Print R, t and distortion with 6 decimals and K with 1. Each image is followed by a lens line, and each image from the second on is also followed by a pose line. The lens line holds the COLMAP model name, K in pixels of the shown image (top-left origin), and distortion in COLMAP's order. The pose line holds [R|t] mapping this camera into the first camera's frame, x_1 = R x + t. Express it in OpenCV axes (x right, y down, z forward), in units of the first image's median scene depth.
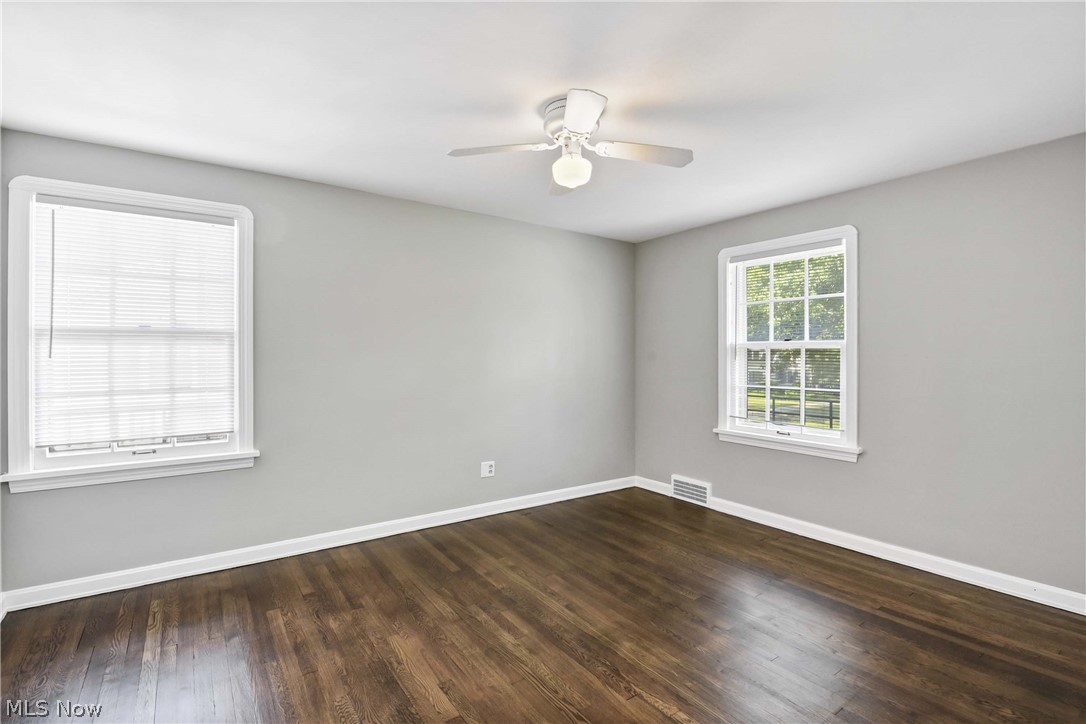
lens RADIAL K [[509.4, 0, 543.6], [0, 509.4, 352.6], [0, 0, 1]] dist [0.000021, 0.000156]
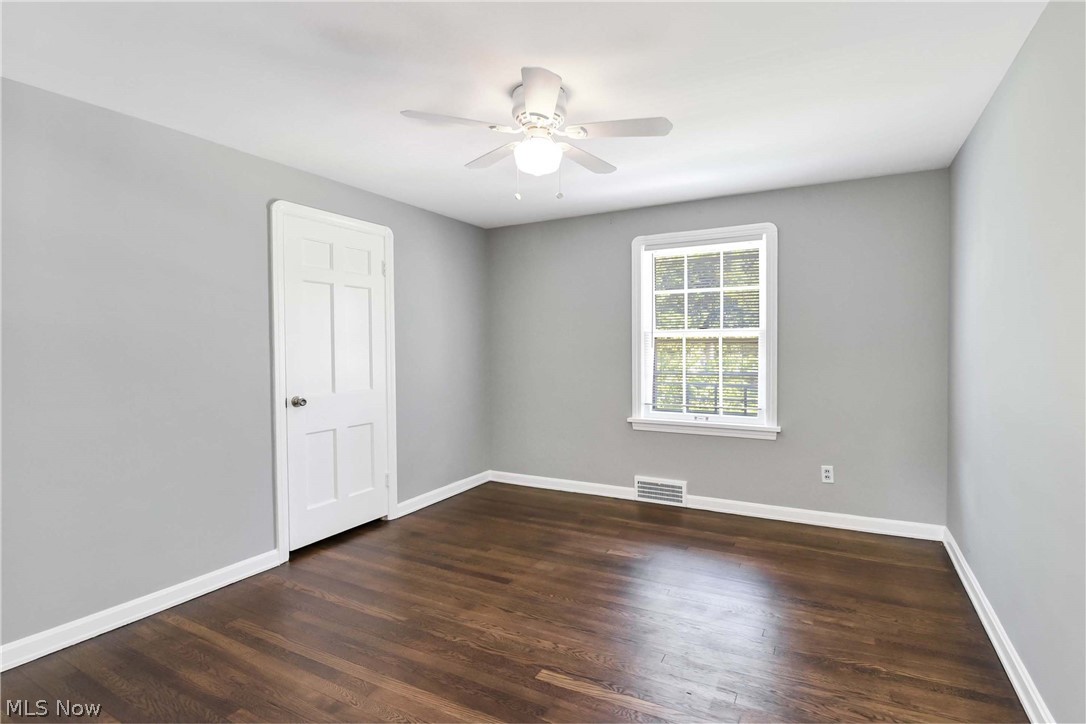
lens RADIAL K [[442.6, 0, 543.9], [0, 442.6, 351.3], [0, 0, 1]] dist [0.000061, -0.008668]
pose [[0.860554, -0.015019, 0.509138, -0.246378], [0.005915, 0.999792, 0.019495, 0.002459], [-0.509325, -0.013765, 0.860464, 0.358816]]
